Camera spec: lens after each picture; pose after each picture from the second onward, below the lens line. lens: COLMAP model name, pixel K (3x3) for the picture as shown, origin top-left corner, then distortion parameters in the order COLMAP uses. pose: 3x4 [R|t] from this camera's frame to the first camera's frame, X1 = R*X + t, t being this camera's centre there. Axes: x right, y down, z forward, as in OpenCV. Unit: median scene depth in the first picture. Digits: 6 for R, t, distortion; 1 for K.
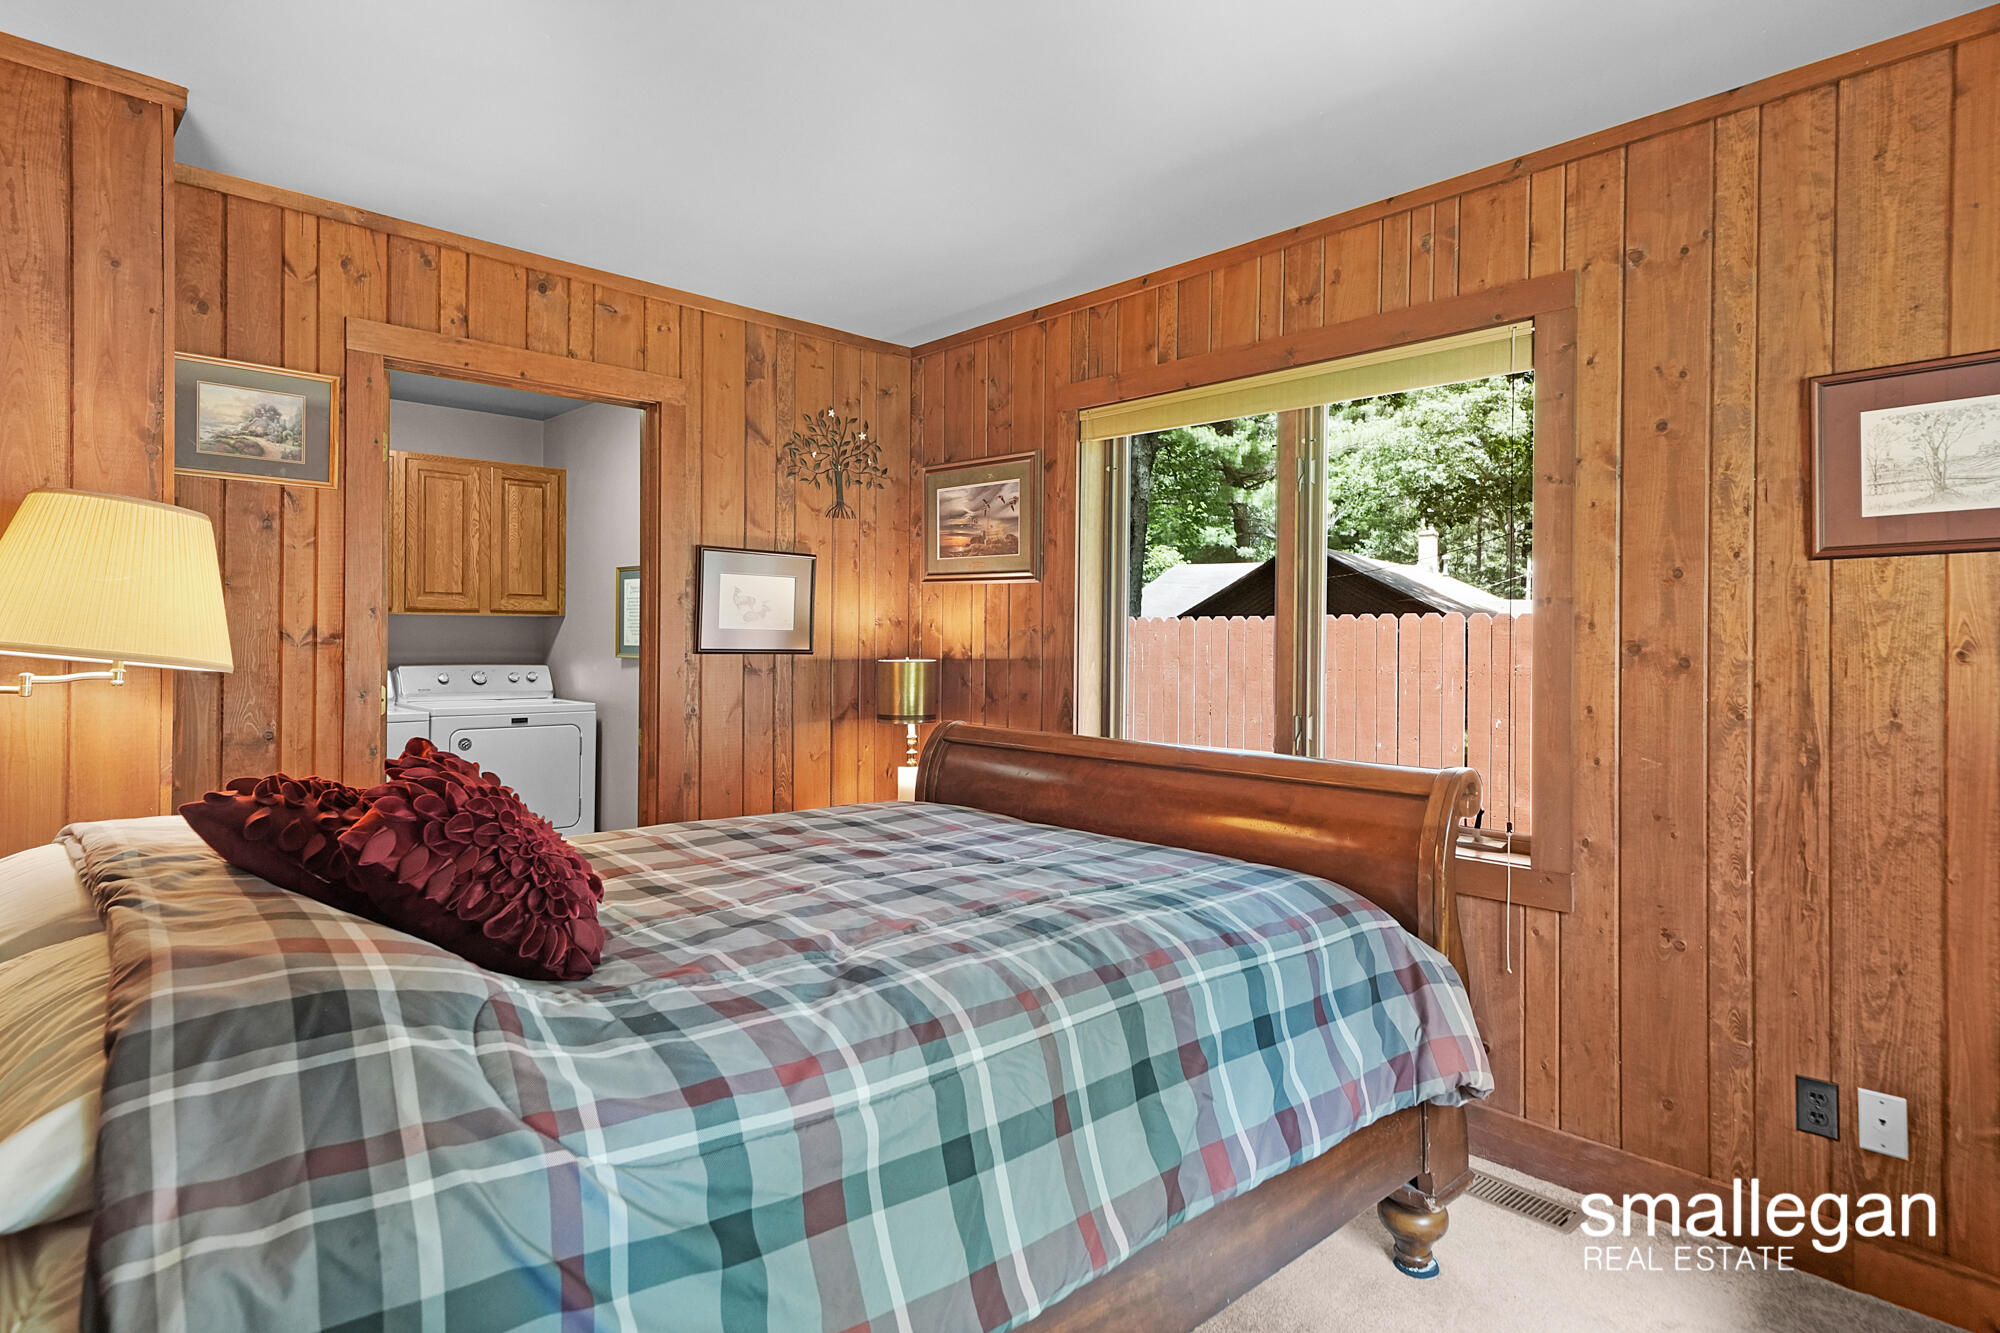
lens RADIAL K [[1051.8, 0, 995.6], [0, 1051.8, 646.8], [0, 0, 1]] dist [-0.000495, -0.000039]
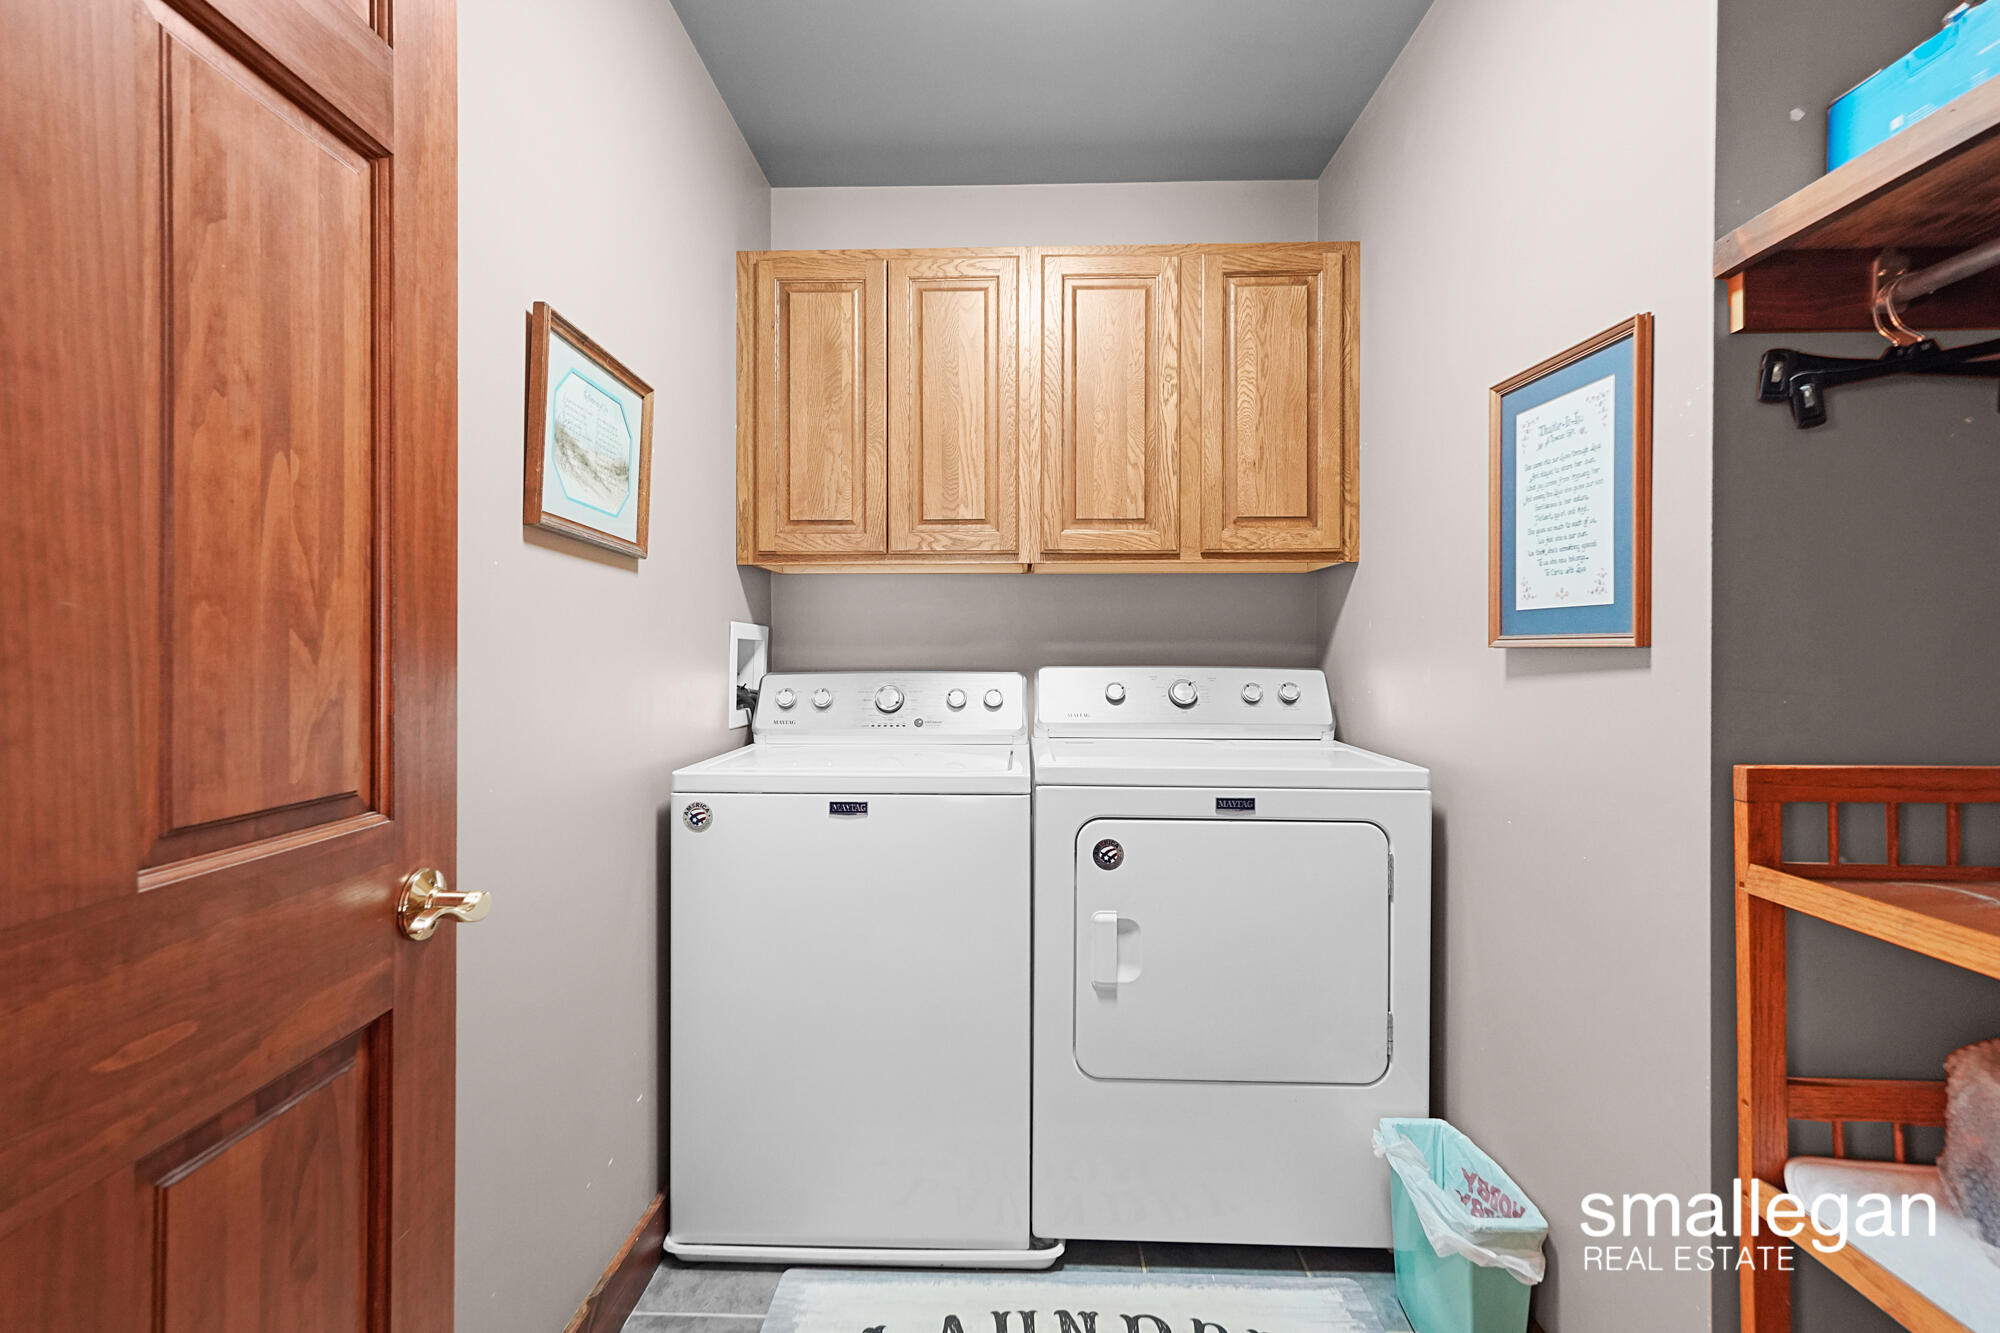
lens RADIAL K [[918.9, 0, 1000.0], [0, 918.9, 666.5], [0, 0, 1]] dist [-0.001502, -0.000027]
pose [[0.705775, 0.000835, -0.708436, -0.244482], [0.003608, 0.999982, 0.004773, 0.014228], [0.708427, -0.005924, 0.705759, 0.629064]]
